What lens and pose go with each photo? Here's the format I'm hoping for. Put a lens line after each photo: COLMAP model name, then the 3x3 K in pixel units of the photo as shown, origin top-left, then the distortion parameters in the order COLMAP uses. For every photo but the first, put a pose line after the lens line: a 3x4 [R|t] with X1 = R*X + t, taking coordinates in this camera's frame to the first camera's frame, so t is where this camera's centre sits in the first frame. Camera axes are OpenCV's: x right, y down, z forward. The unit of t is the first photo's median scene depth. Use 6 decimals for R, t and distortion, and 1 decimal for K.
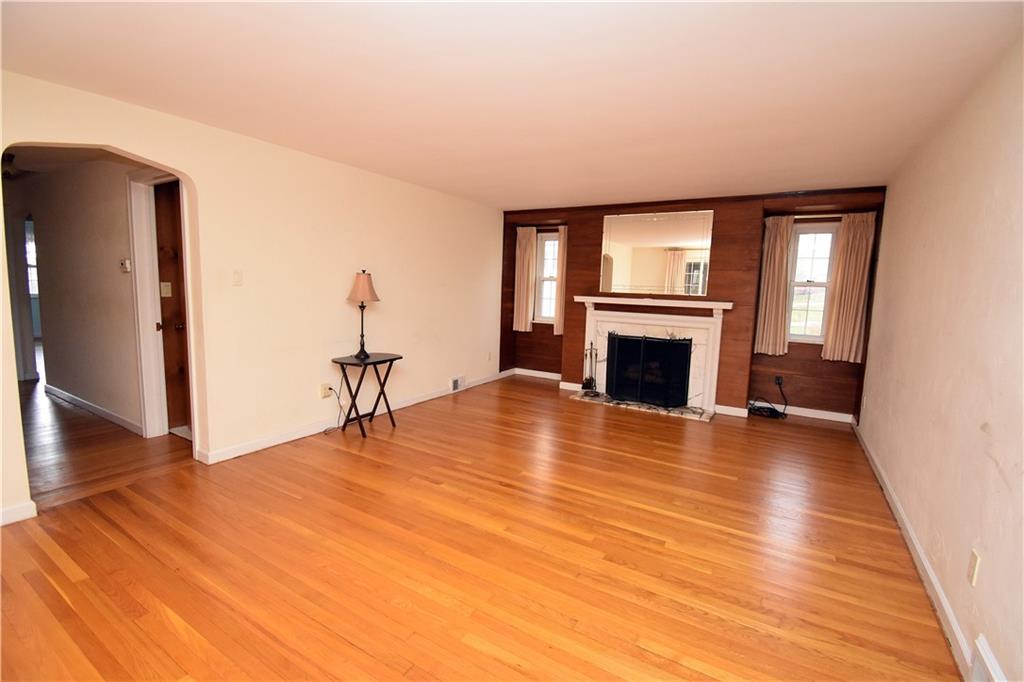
lens RADIAL K [[455.5, 0, 516.1], [0, 455.5, 336.5], [0, 0, 1]] dist [0.002308, -0.000428]
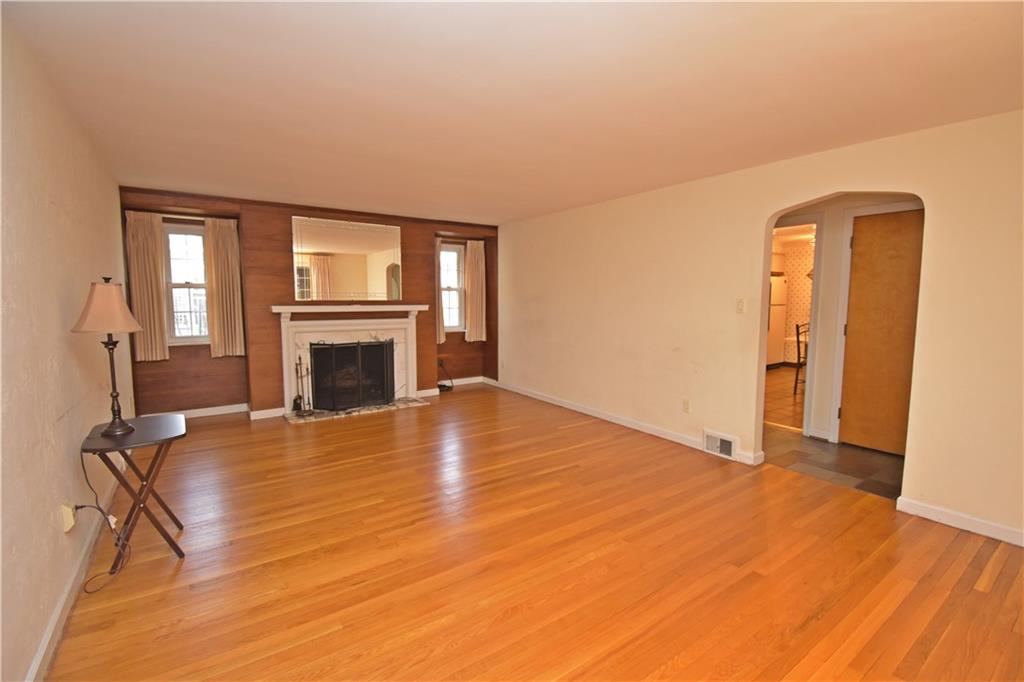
lens RADIAL K [[463.0, 0, 505.3], [0, 463.0, 341.4], [0, 0, 1]] dist [-0.001481, -0.000809]
pose [[0.403420, -0.118075, 0.907365, -0.547437], [0.111743, 0.990574, 0.079221, -0.048628], [-0.908166, 0.069432, 0.412811, 0.278439]]
